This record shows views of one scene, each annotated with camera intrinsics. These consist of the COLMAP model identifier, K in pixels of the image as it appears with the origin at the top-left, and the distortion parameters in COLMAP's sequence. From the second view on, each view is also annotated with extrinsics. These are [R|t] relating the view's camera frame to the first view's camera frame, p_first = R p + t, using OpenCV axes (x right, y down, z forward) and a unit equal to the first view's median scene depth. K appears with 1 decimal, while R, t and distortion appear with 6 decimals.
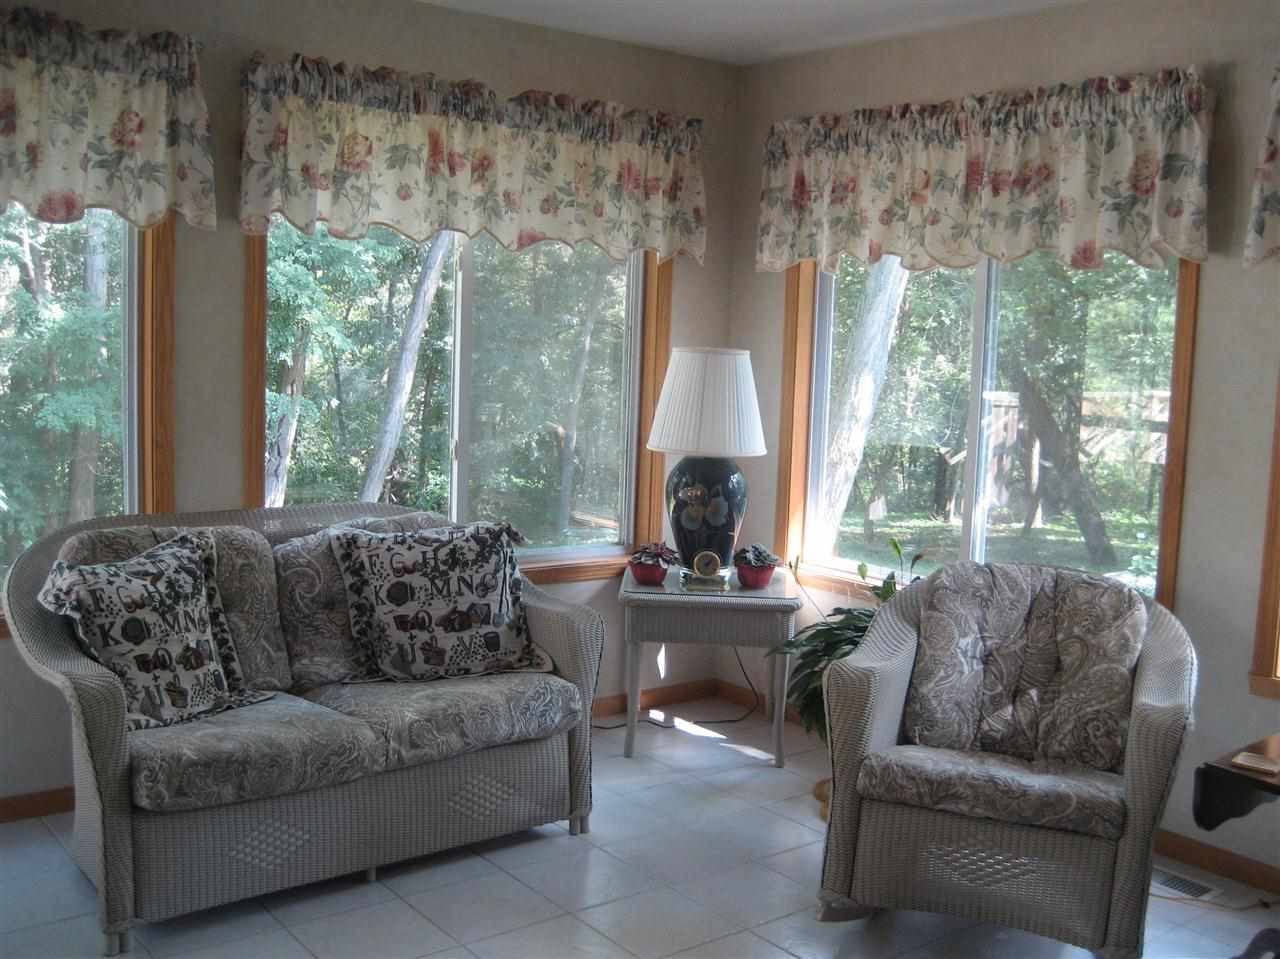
lens RADIAL K [[1332.7, 0, 642.0], [0, 1332.7, 482.7], [0, 0, 1]] dist [-0.141469, 0.186261]
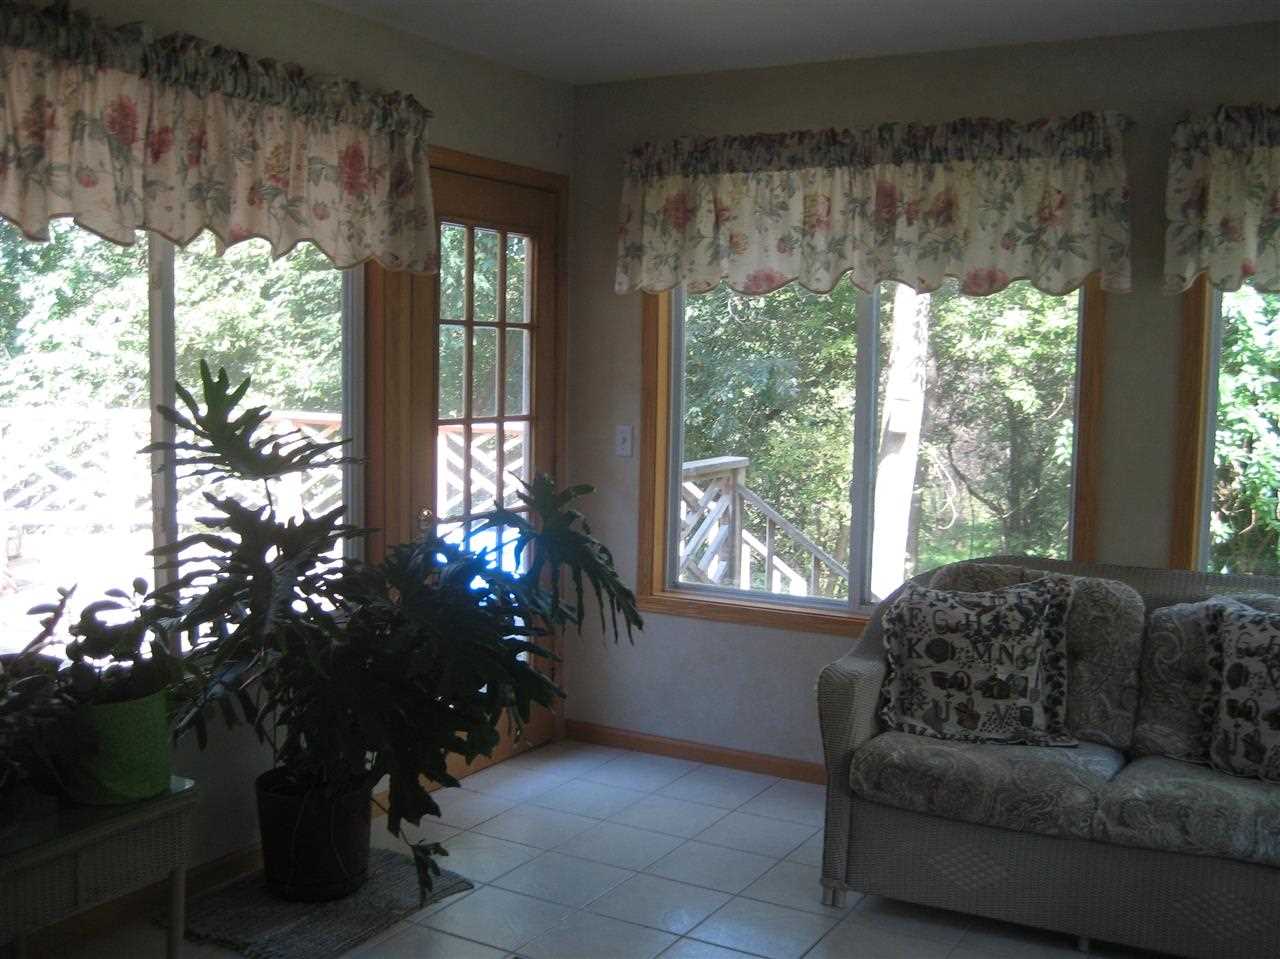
lens RADIAL K [[1332.7, 0, 642.0], [0, 1332.7, 482.7], [0, 0, 1]] dist [-0.141469, 0.186261]
pose [[0.379692, 0.057685, -0.923313, 0.516553], [-0.109279, 0.993863, 0.017154, -0.020971], [0.918636, 0.094385, 0.383666, 0.283121]]
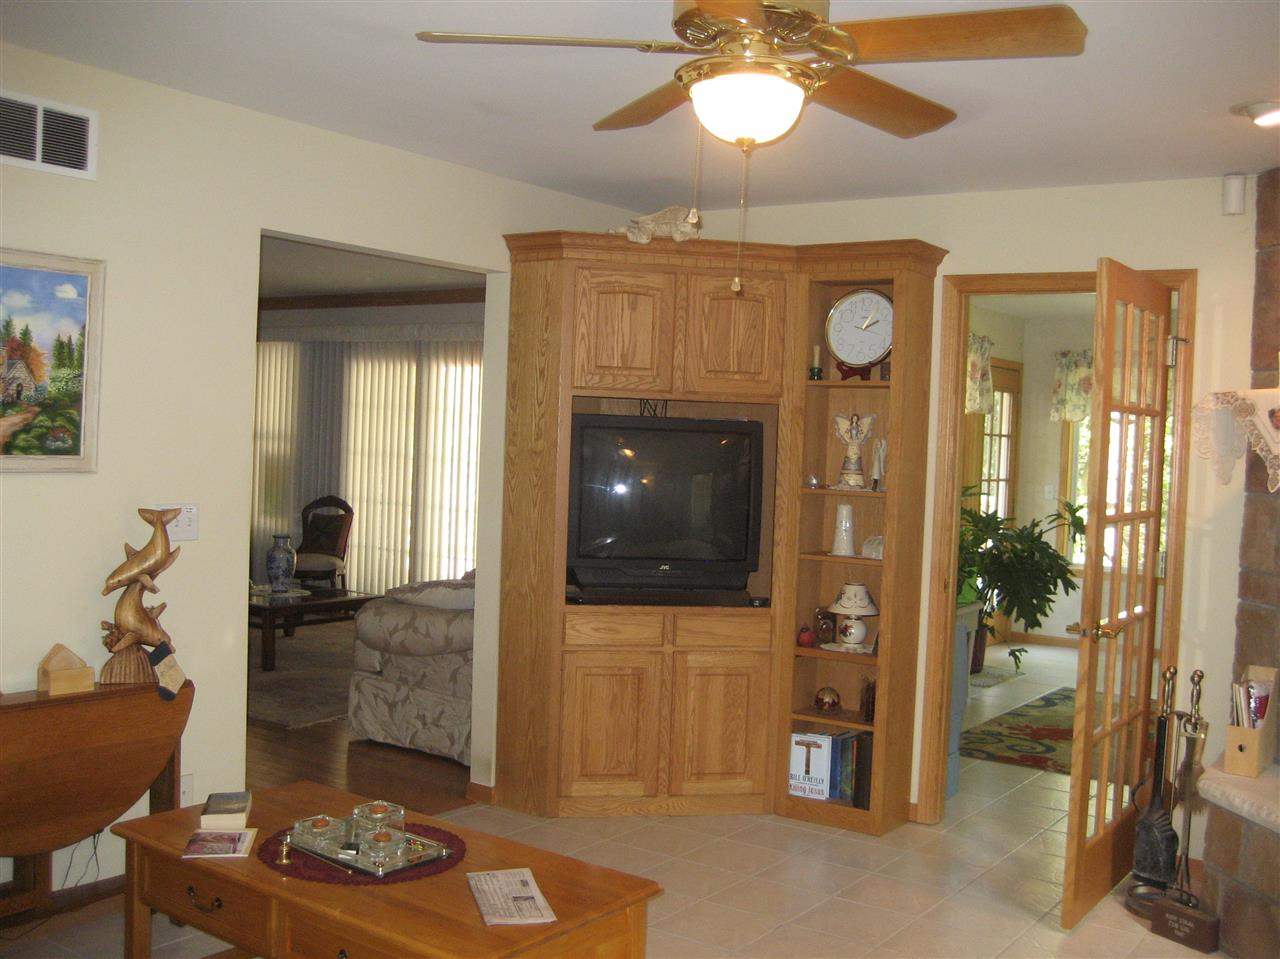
lens RADIAL K [[1332.7, 0, 642.0], [0, 1332.7, 482.7], [0, 0, 1]] dist [-0.141469, 0.186261]
pose [[0.296947, 0.013380, -0.954800, 1.649735], [-0.136479, 0.990231, -0.028569, 0.139238], [0.945091, 0.138794, 0.295872, -0.858142]]
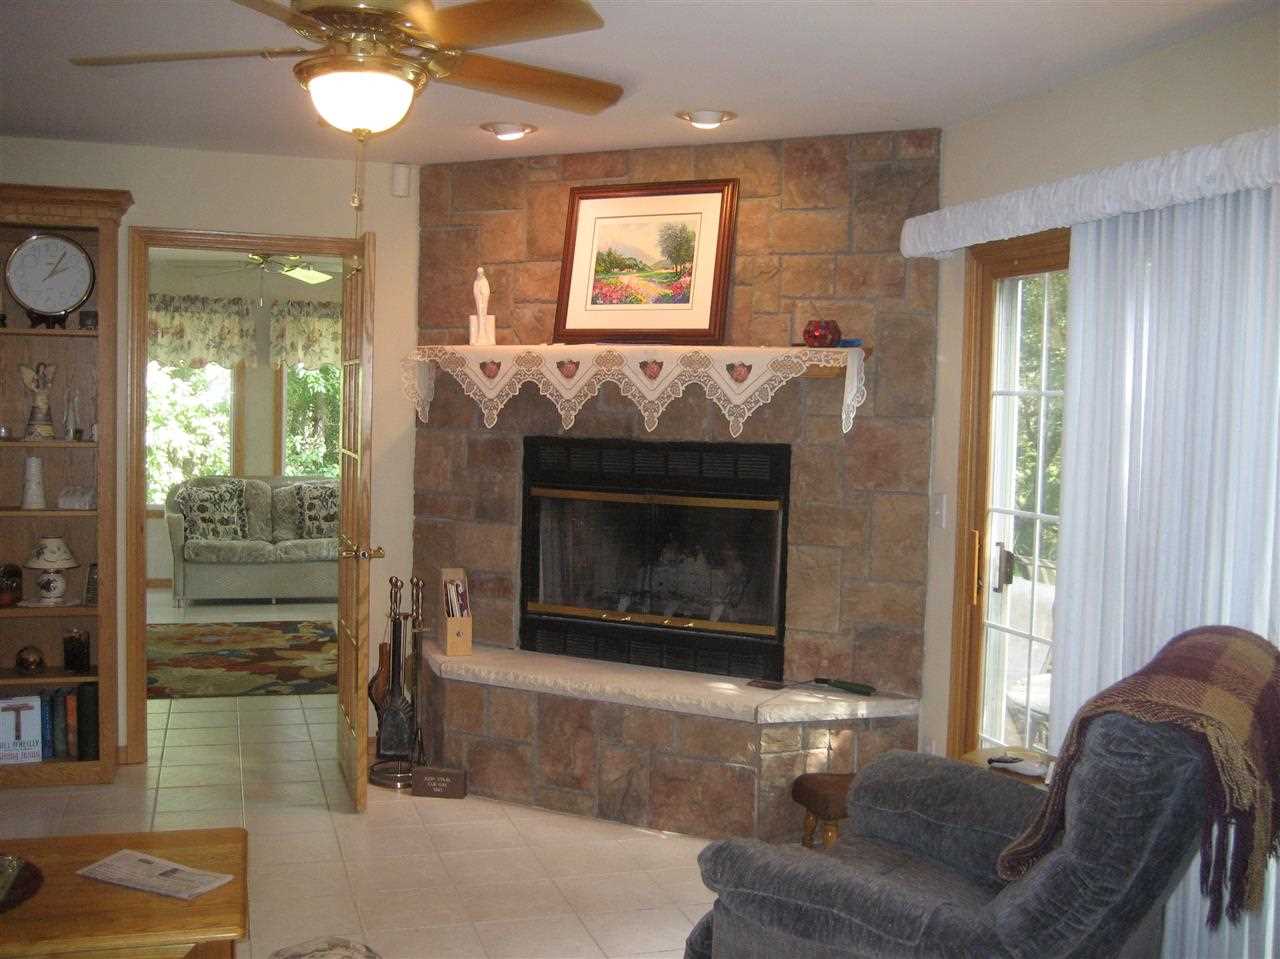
lens RADIAL K [[1332.7, 0, 642.0], [0, 1332.7, 482.7], [0, 0, 1]] dist [-0.141469, 0.186261]
pose [[0.938653, 0.011084, -0.344686, 1.407866], [-0.033547, 0.997678, -0.059272, 0.179280], [0.343228, 0.067199, 0.936845, -1.288380]]
